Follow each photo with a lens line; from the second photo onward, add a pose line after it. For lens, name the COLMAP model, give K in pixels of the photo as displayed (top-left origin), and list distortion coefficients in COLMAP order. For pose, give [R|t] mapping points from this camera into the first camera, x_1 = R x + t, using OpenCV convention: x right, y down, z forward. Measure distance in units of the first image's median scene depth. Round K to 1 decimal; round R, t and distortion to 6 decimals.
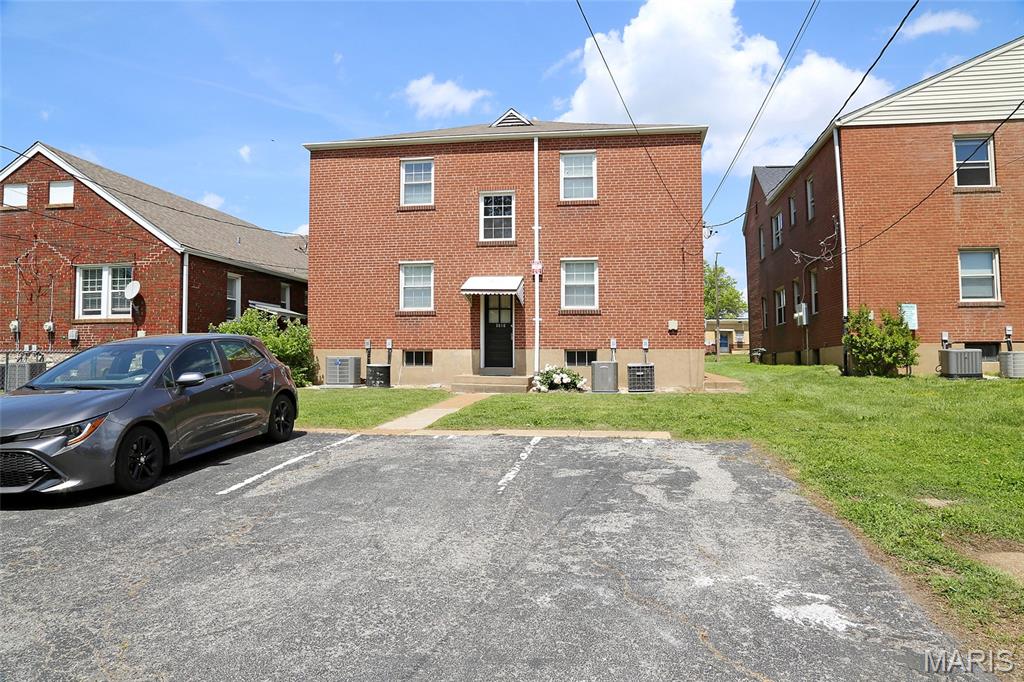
lens RADIAL K [[681.3, 0, 514.2], [0, 681.3, 333.1], [0, 0, 1]] dist [-0.084923, 0.009976]
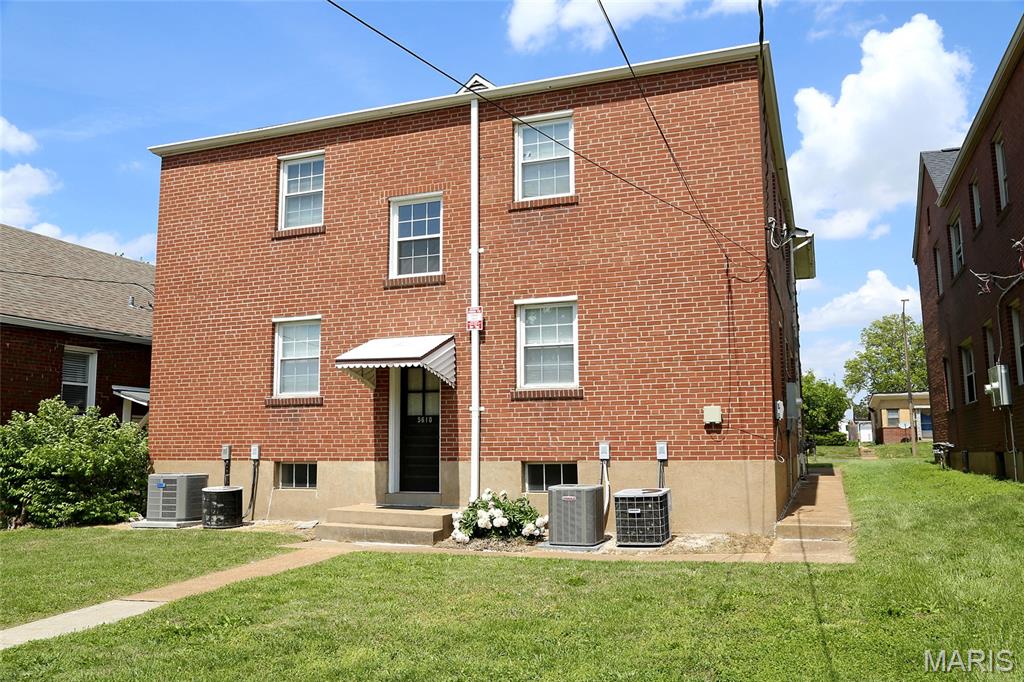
lens RADIAL K [[803.9, 0, 517.9], [0, 803.9, 347.4], [0, 0, 1]] dist [-0.034138, 0.010213]
pose [[0.981371, -0.033933, -0.189102, 0.193473], [0.018061, 0.996214, -0.085036, -0.012797], [0.191272, 0.080037, 0.978268, 0.333917]]
